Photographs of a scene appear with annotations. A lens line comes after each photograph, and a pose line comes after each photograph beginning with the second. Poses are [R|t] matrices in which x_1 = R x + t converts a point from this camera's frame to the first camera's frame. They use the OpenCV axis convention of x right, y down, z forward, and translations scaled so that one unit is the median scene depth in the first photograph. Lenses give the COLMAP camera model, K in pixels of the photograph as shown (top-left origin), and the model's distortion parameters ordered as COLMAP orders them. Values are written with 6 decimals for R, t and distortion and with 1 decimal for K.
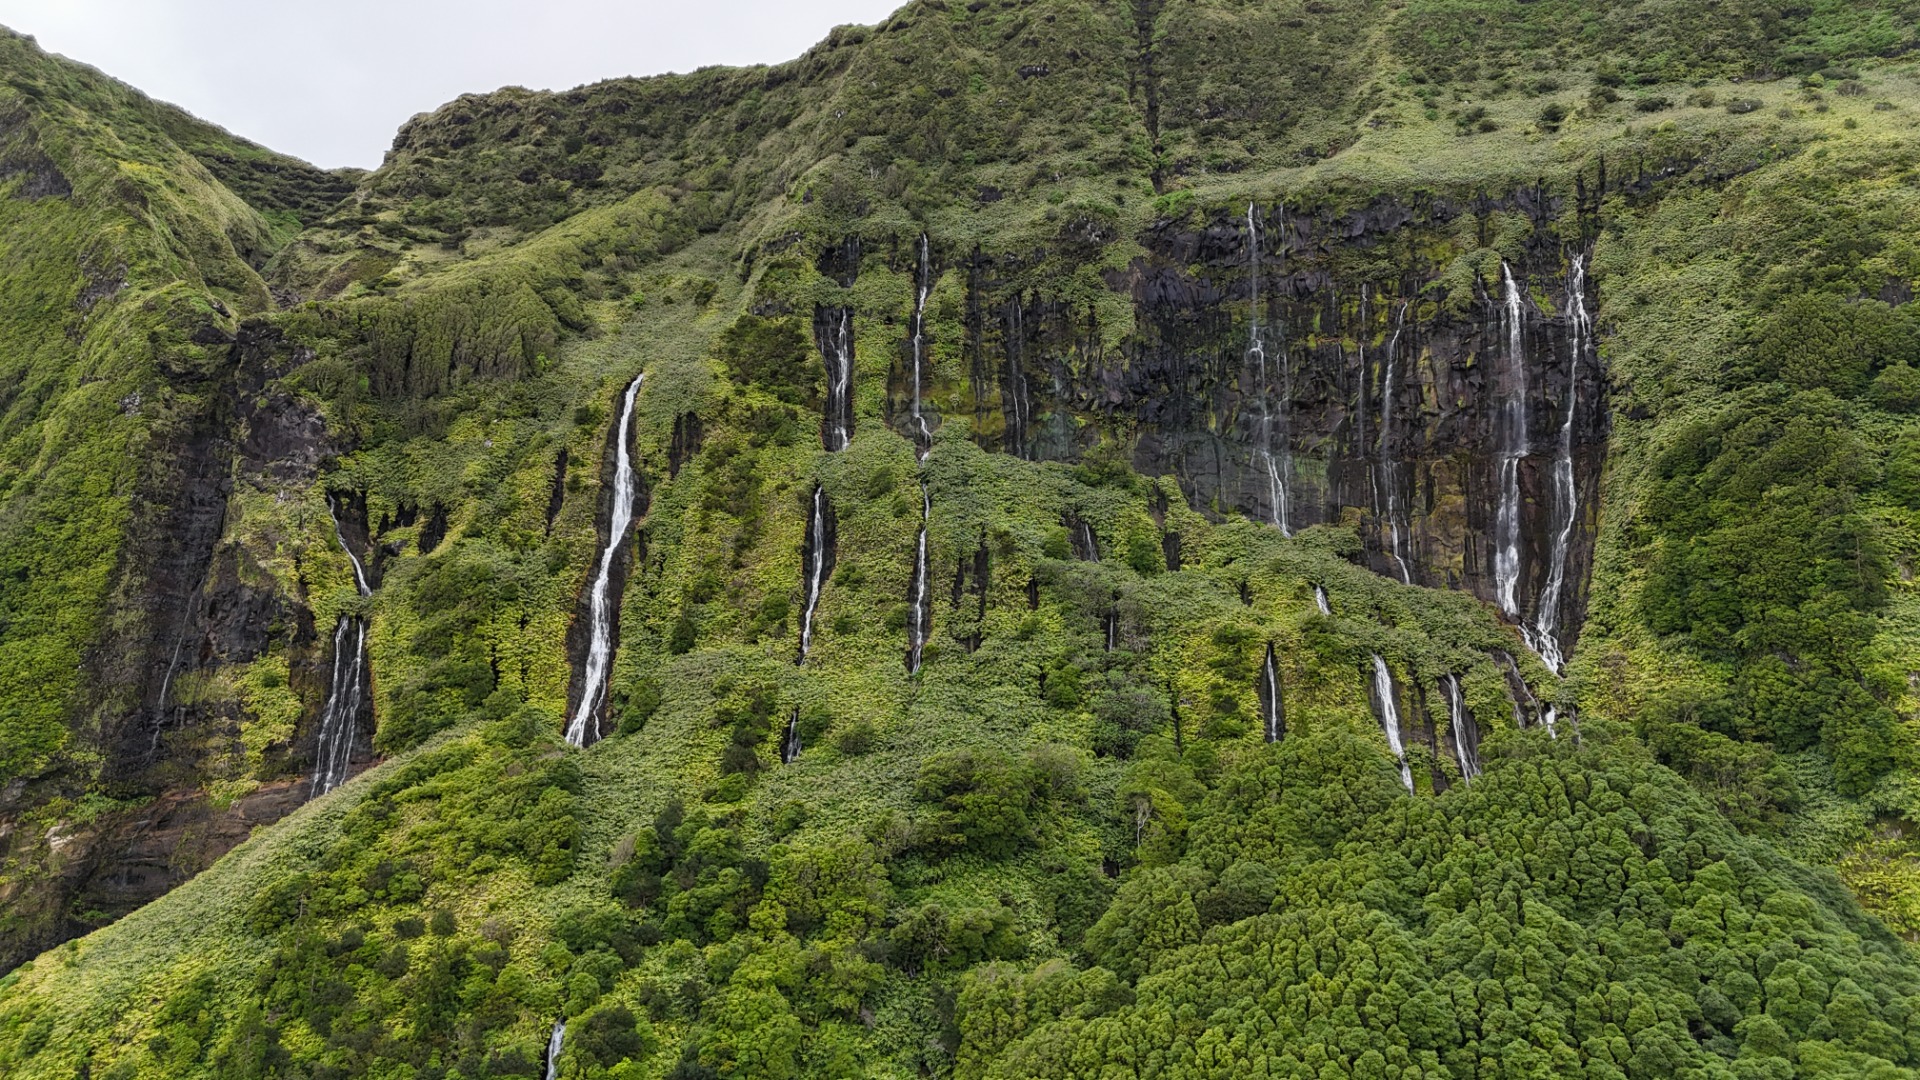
lens RADIAL K [[1401.8, 0, 967.5], [0, 1401.8, 536.9], [0, 0, 1]] dist [0.053301, -0.040195]
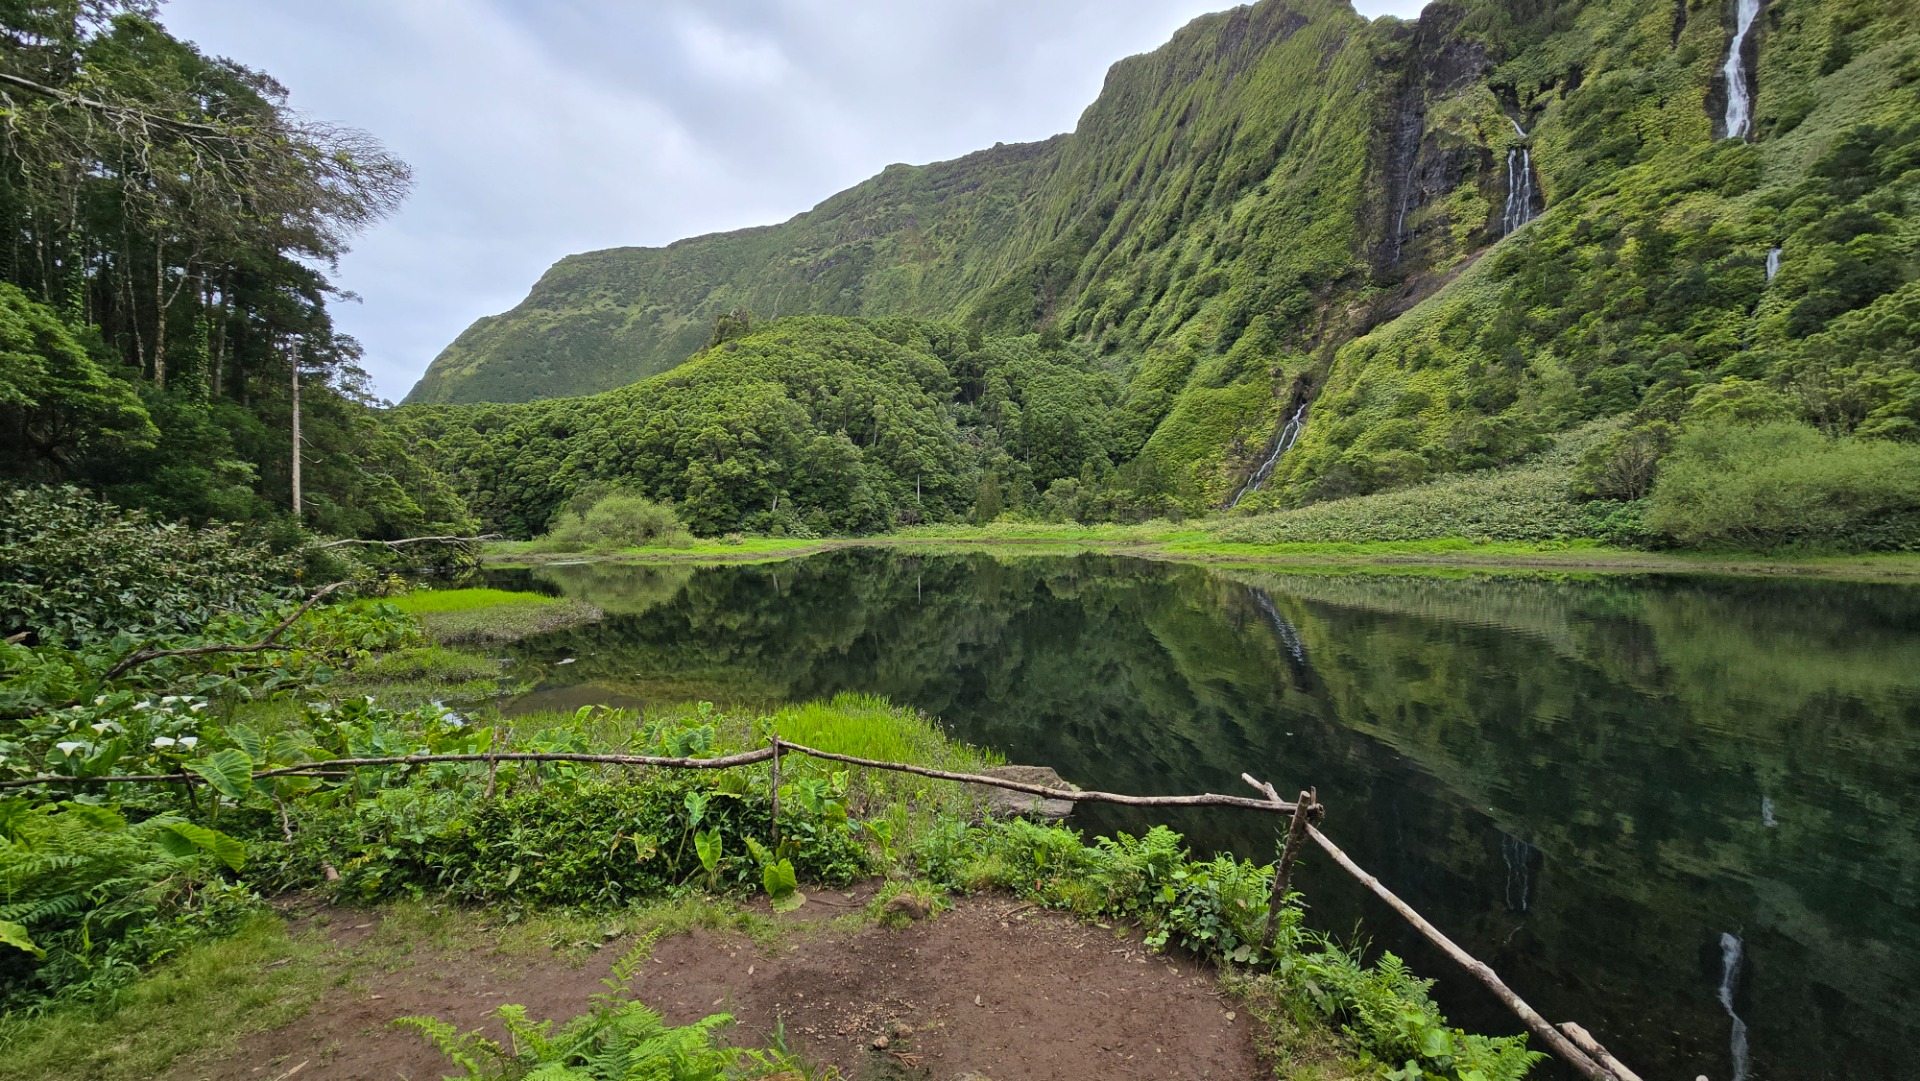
lens RADIAL K [[778.5, 0, 963.0], [0, 778.5, 537.6], [0, 0, 1]] dist [-0.004499, 0.001020]
pose [[0.595086, 0.007717, -0.803625, -0.104483], [0.130824, 0.985686, 0.106341, 0.291518], [0.792942, -0.168416, 0.585558, -0.049128]]
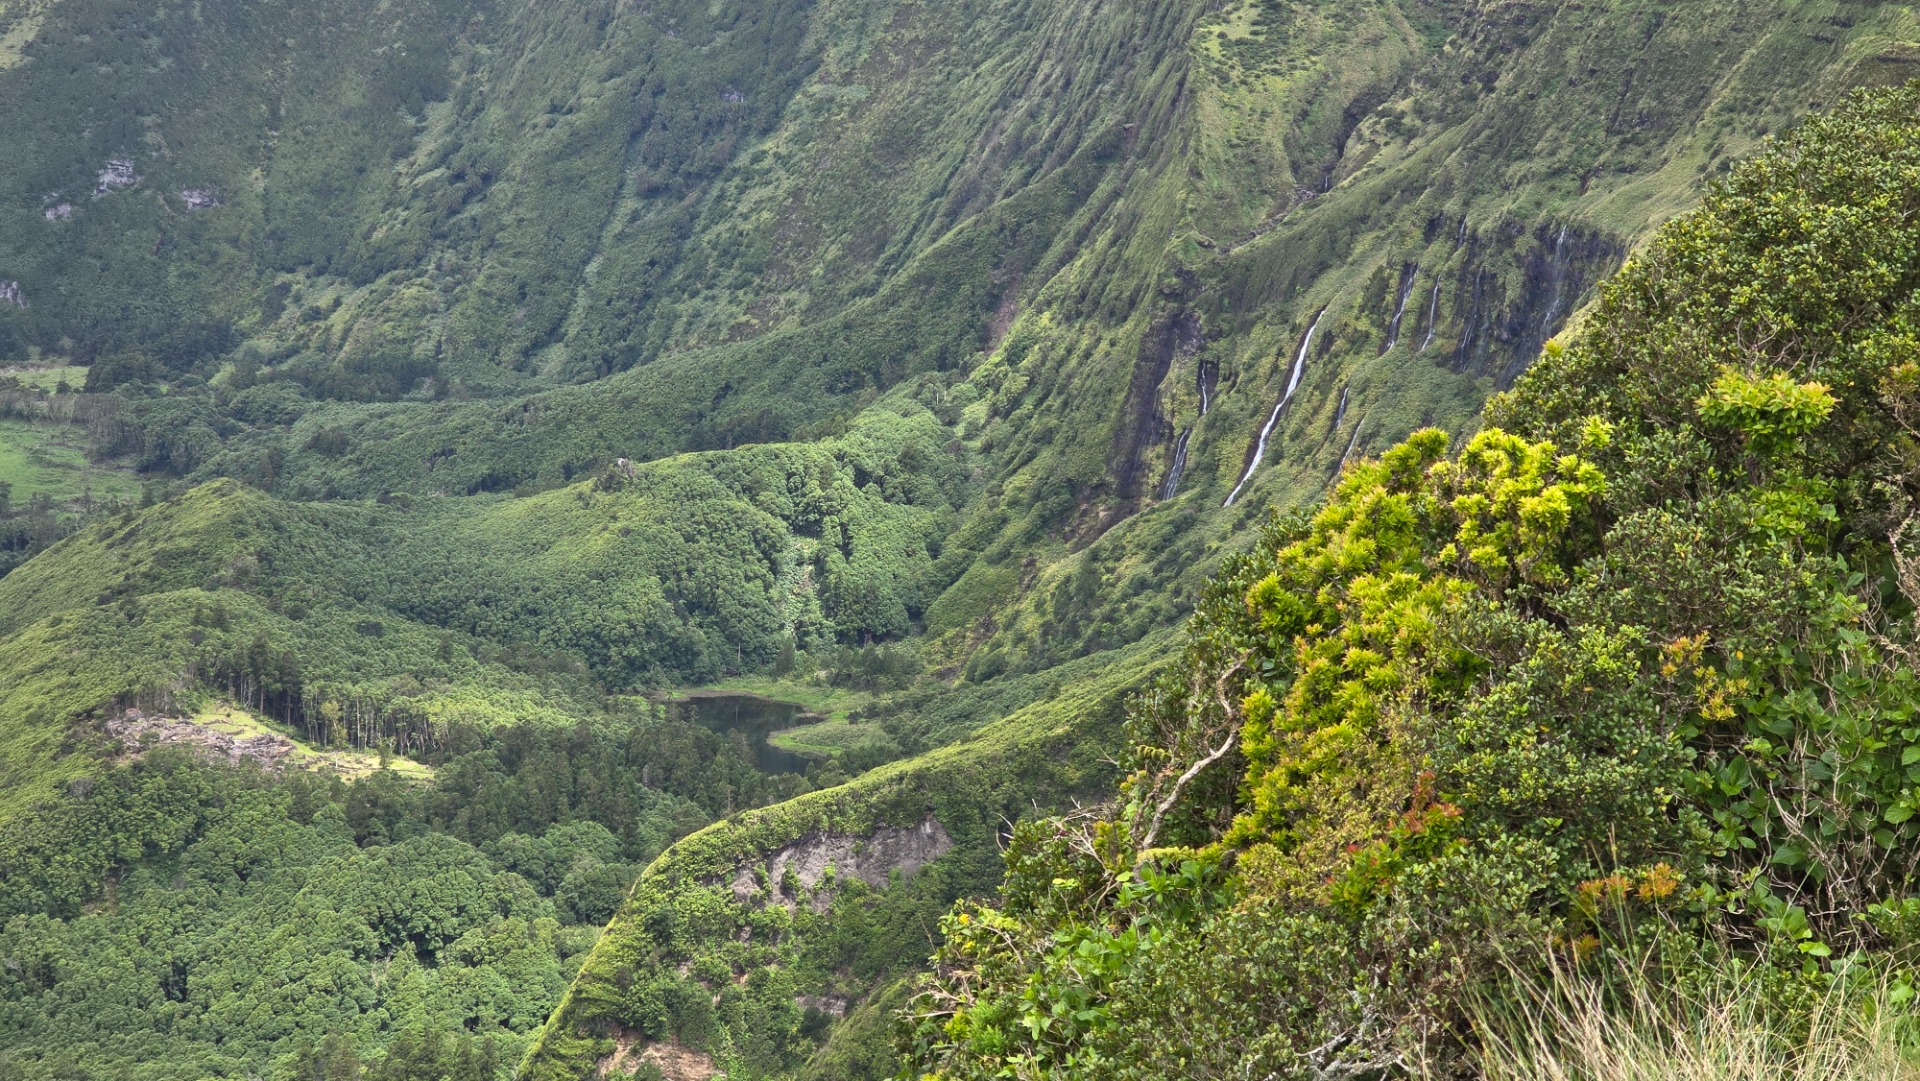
lens RADIAL K [[3812.5, 0, 961.9], [0, 3812.5, 542.4], [0, 0, 1]] dist [-0.385595, 0.000000]
pose [[0.490912, 0.147248, -0.858675, 4.134291], [0.078135, 0.974200, 0.211729, -0.968098], [0.867698, -0.171033, 0.466741, -1.908363]]
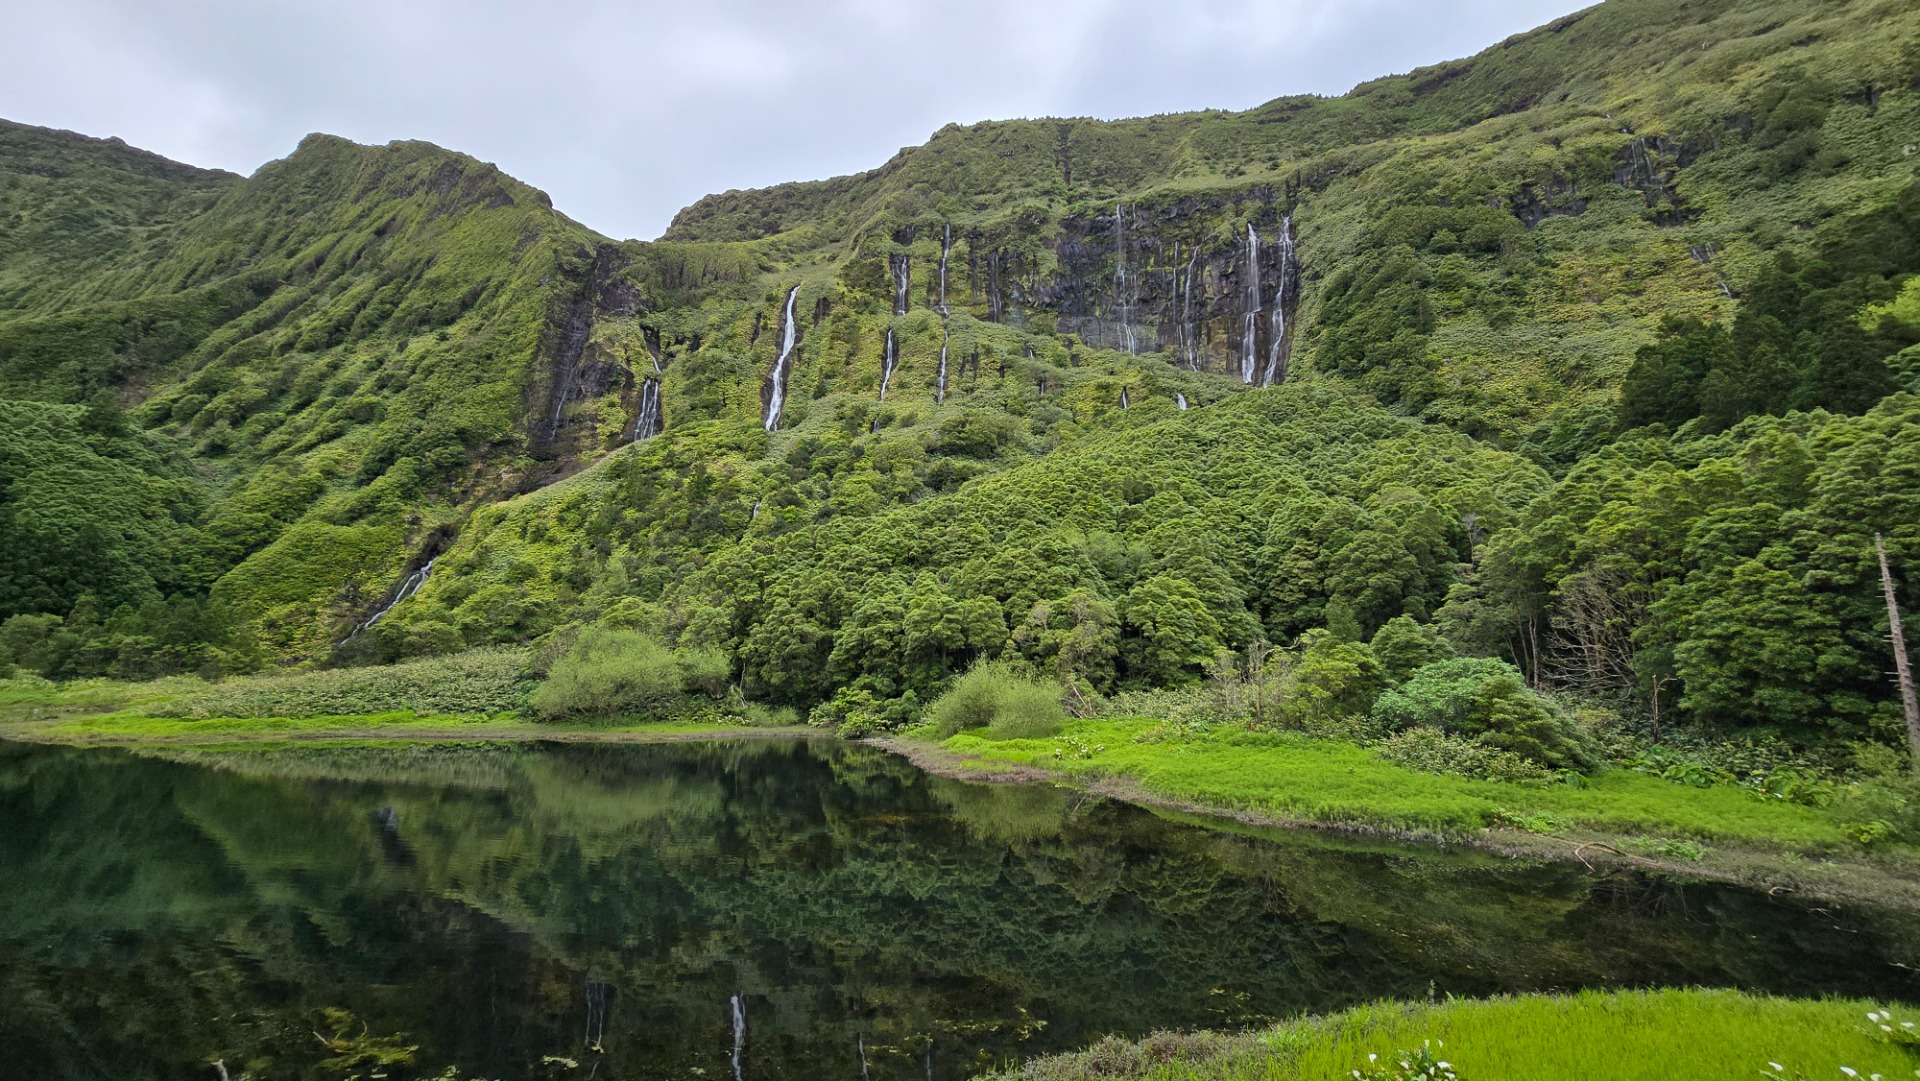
lens RADIAL K [[778.1, 0, 956.9], [0, 778.1, 537.9], [0, 0, 1]] dist [-0.004477, -0.001135]
pose [[0.999797, 0.012034, -0.016186, 0.005284], [-0.012374, 0.999701, -0.021096, 0.277752], [0.015927, 0.021292, 0.999646, -0.058952]]
